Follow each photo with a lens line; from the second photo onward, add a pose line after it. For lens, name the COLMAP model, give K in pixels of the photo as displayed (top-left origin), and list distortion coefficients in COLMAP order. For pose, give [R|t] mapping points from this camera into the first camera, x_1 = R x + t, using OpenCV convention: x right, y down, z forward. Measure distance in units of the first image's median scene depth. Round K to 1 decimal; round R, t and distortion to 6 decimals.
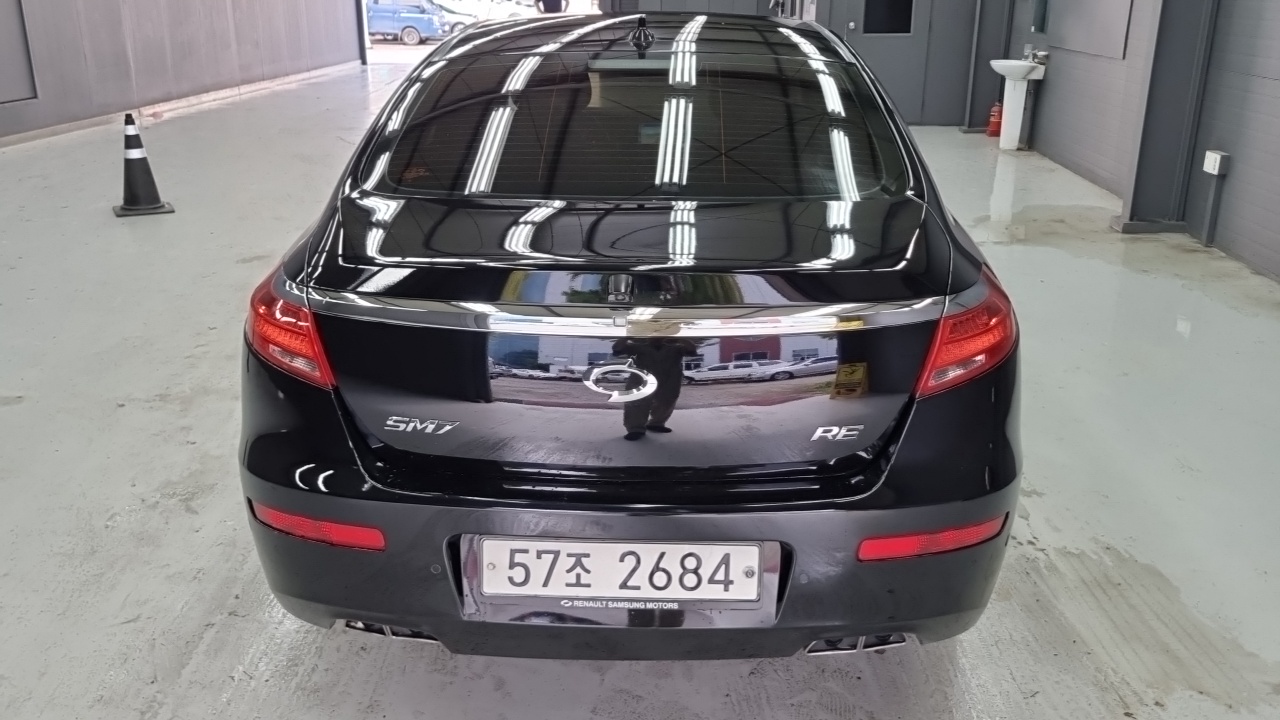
lens RADIAL K [[995.6, 0, 616.2], [0, 995.6, 359.3], [0, 0, 1]] dist [0.034976, -0.017362]
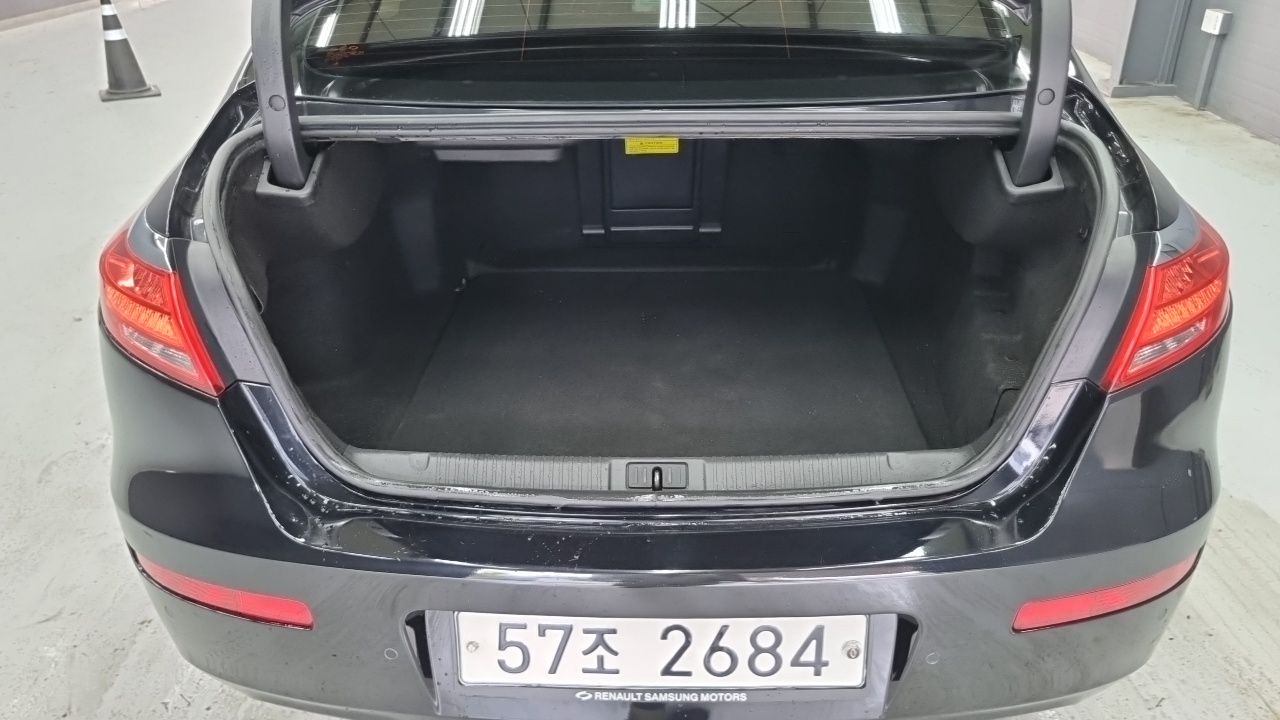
lens RADIAL K [[970.0, 0, 630.5], [0, 970.0, 361.0], [0, 0, 1]] dist [0.021161, -0.004030]
pose [[0.999470, -0.026952, 0.018263, -0.024098], [0.024369, 0.991303, 0.129326, -0.070814], [-0.021590, -0.128812, 0.991434, 0.364637]]
